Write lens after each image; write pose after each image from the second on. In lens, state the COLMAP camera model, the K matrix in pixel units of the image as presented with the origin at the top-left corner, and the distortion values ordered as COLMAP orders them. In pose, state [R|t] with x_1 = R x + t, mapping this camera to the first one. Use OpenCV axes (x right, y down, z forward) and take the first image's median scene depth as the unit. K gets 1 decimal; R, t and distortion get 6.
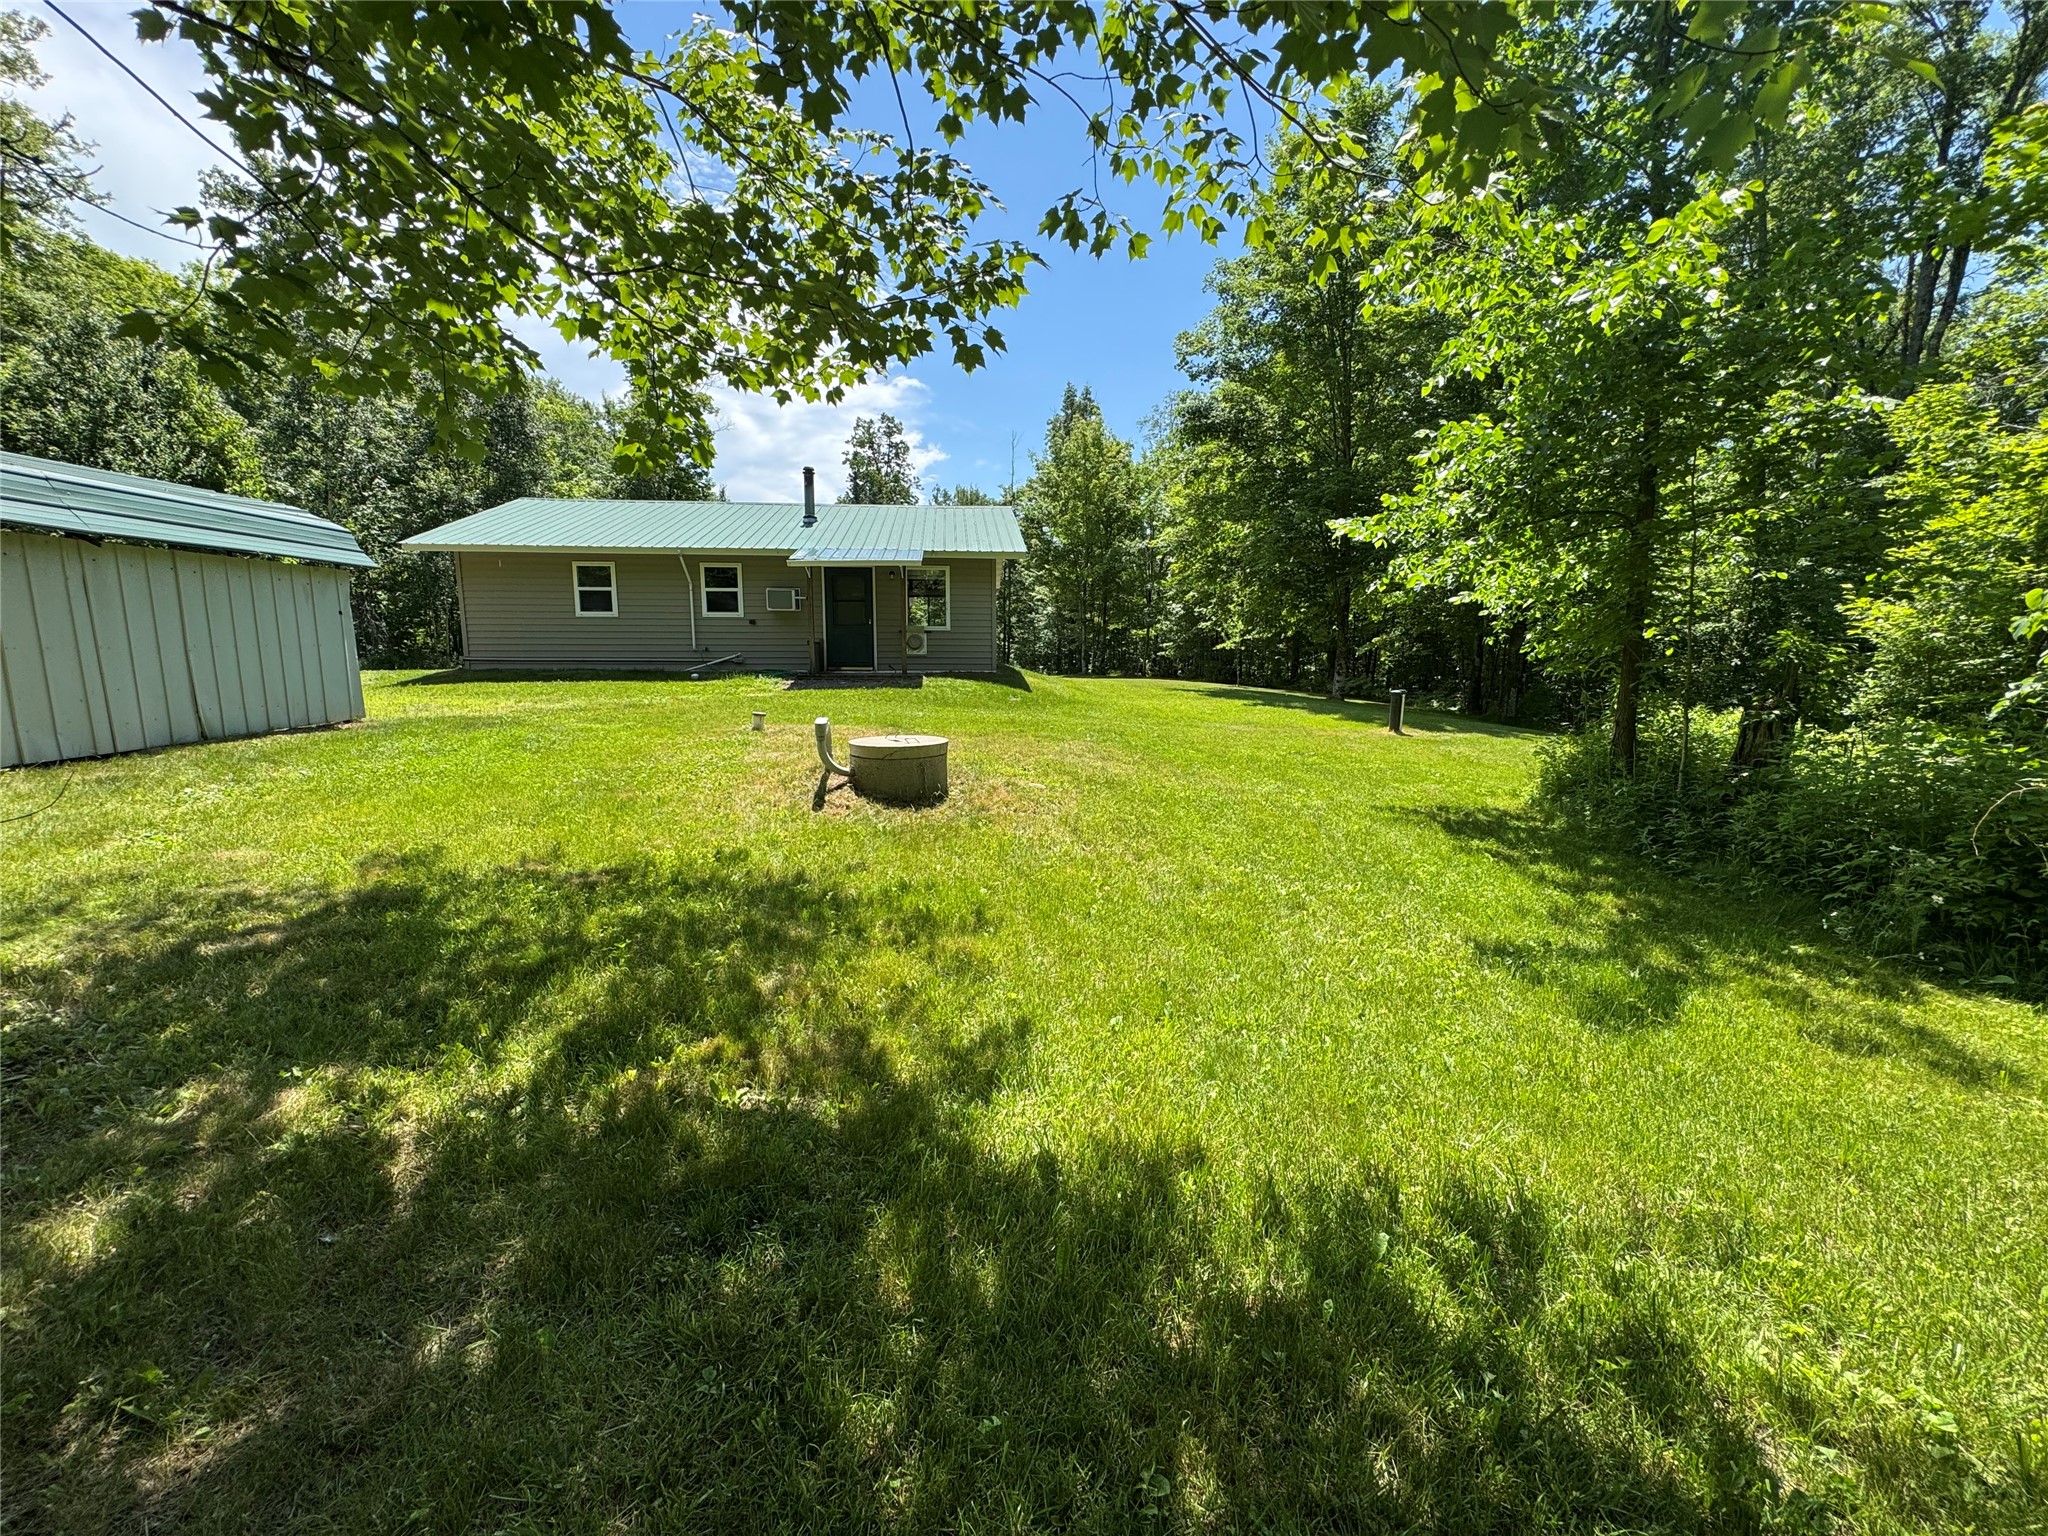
lens RADIAL K [[811.8, 0, 1025.6], [0, 811.8, 766.0], [0, 0, 1]] dist [-0.002218, -0.000076]
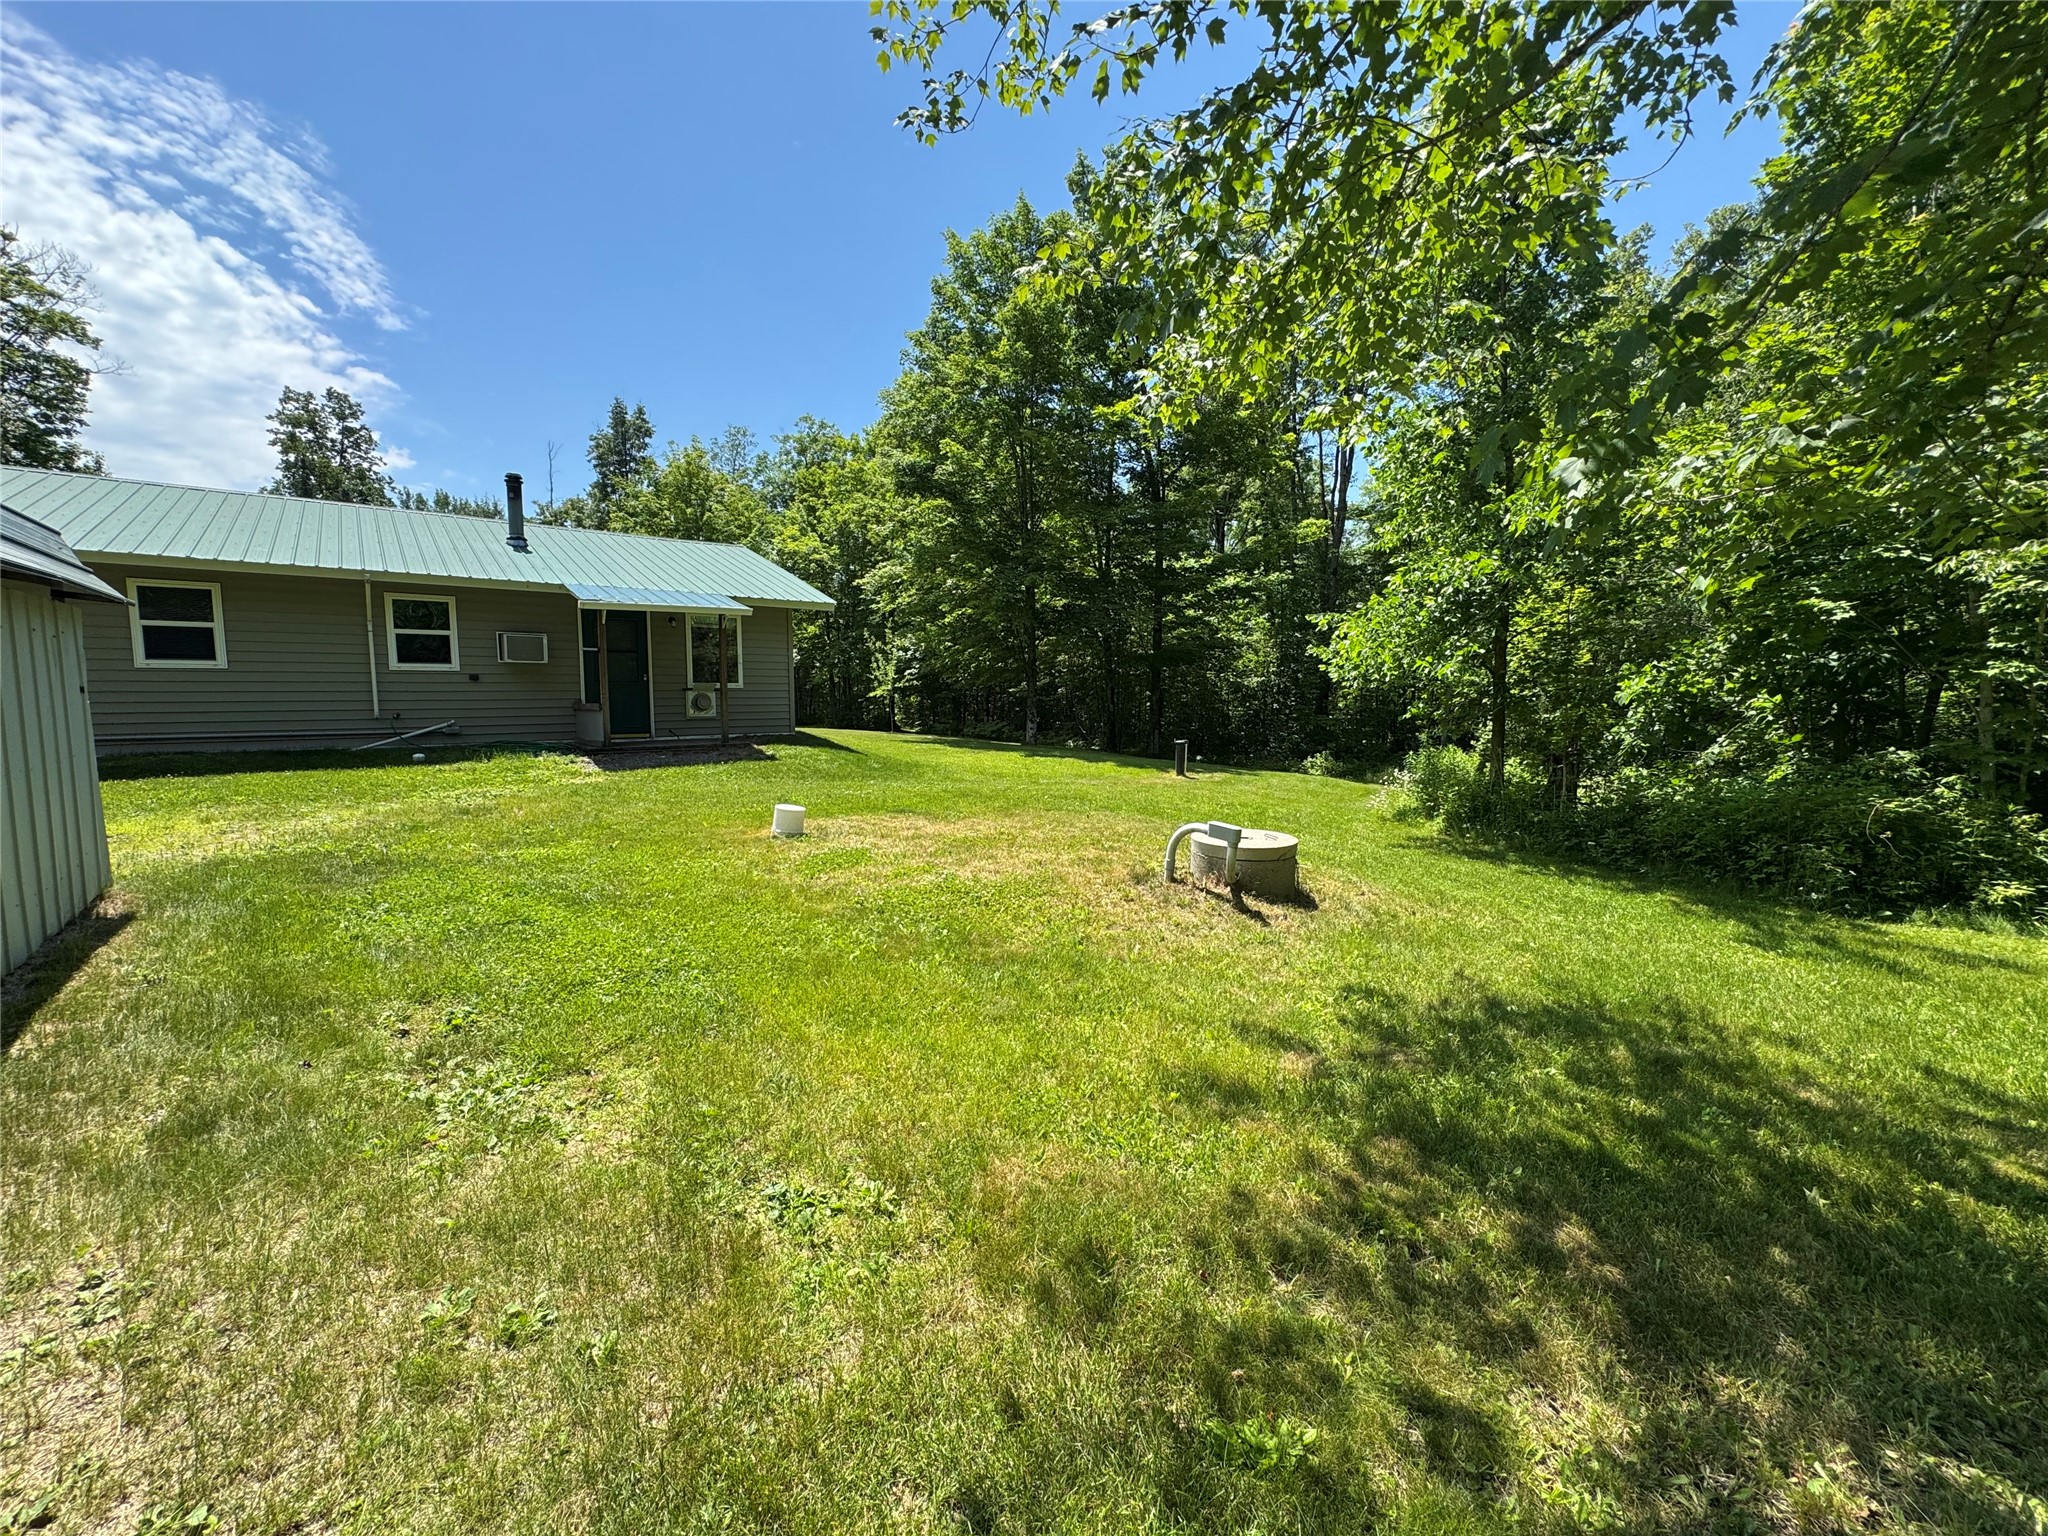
lens RADIAL K [[815.2, 0, 1023.9], [0, 815.2, 764.1], [0, 0, 1]] dist [-0.002292, 0.000612]
pose [[0.833656, -0.053082, 0.549727, -0.333676], [0.080972, 0.996362, -0.026584, -0.041379], [-0.546315, 0.066674, 0.834922, 0.129116]]
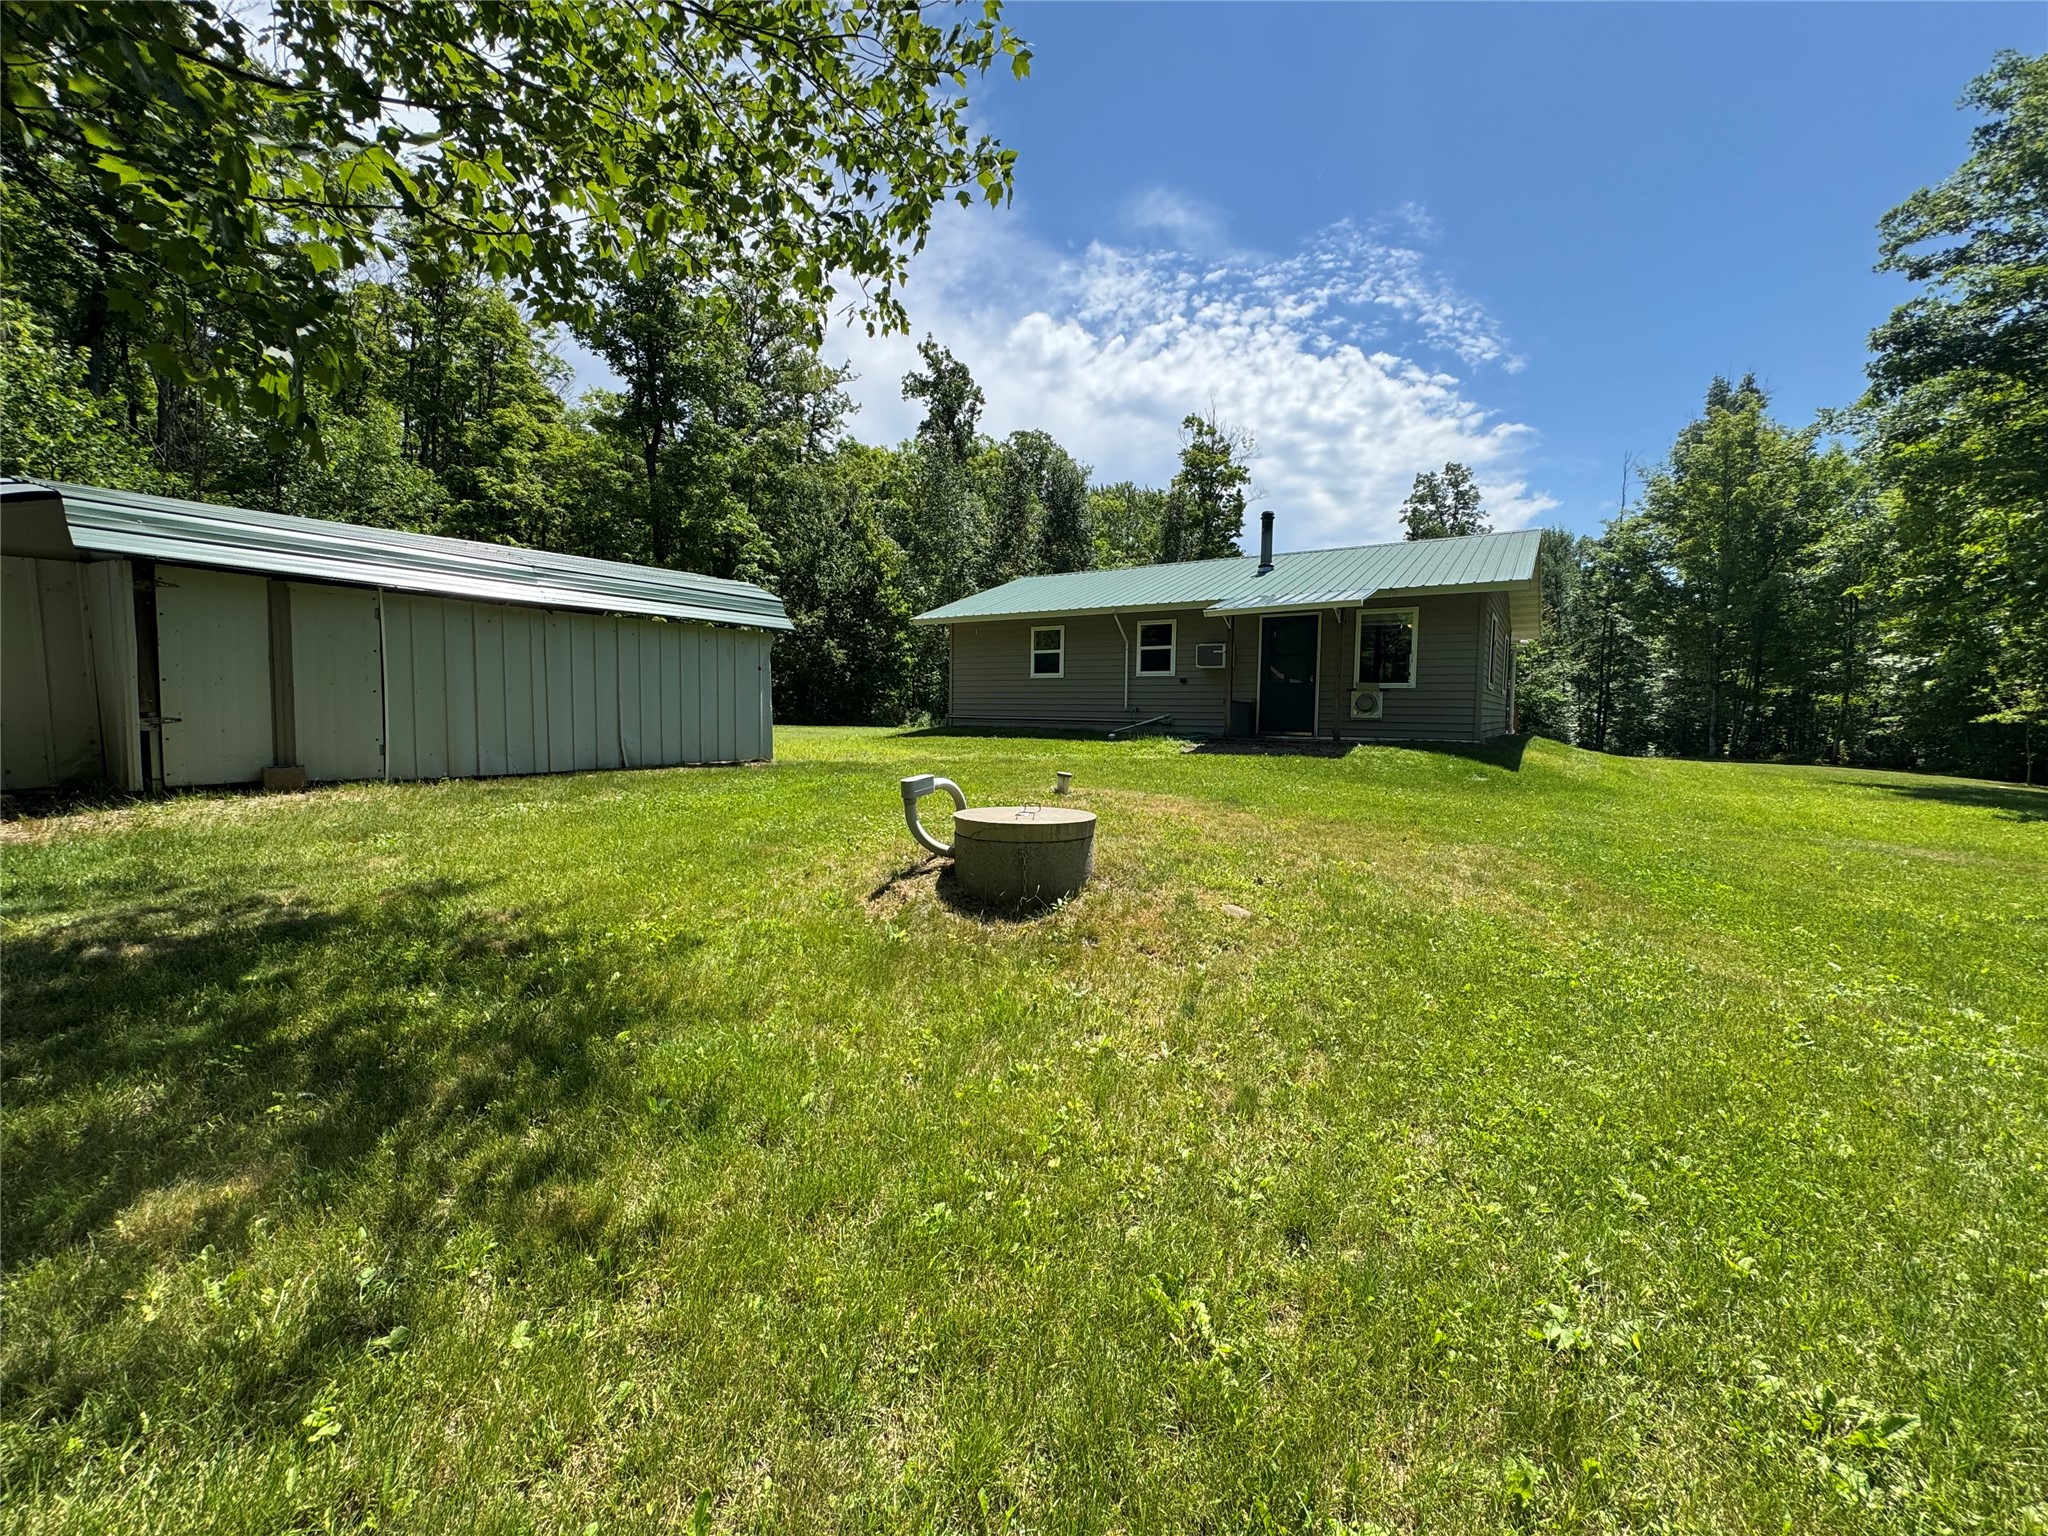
lens RADIAL K [[812.6, 0, 1034.9], [0, 812.6, 769.5], [0, 0, 1]] dist [0.000014, 0.005812]
pose [[0.794297, 0.049179, -0.605536, 0.098444], [-0.099759, 0.993747, -0.050149, -0.012833], [0.599283, 0.100241, 0.794236, 0.169207]]
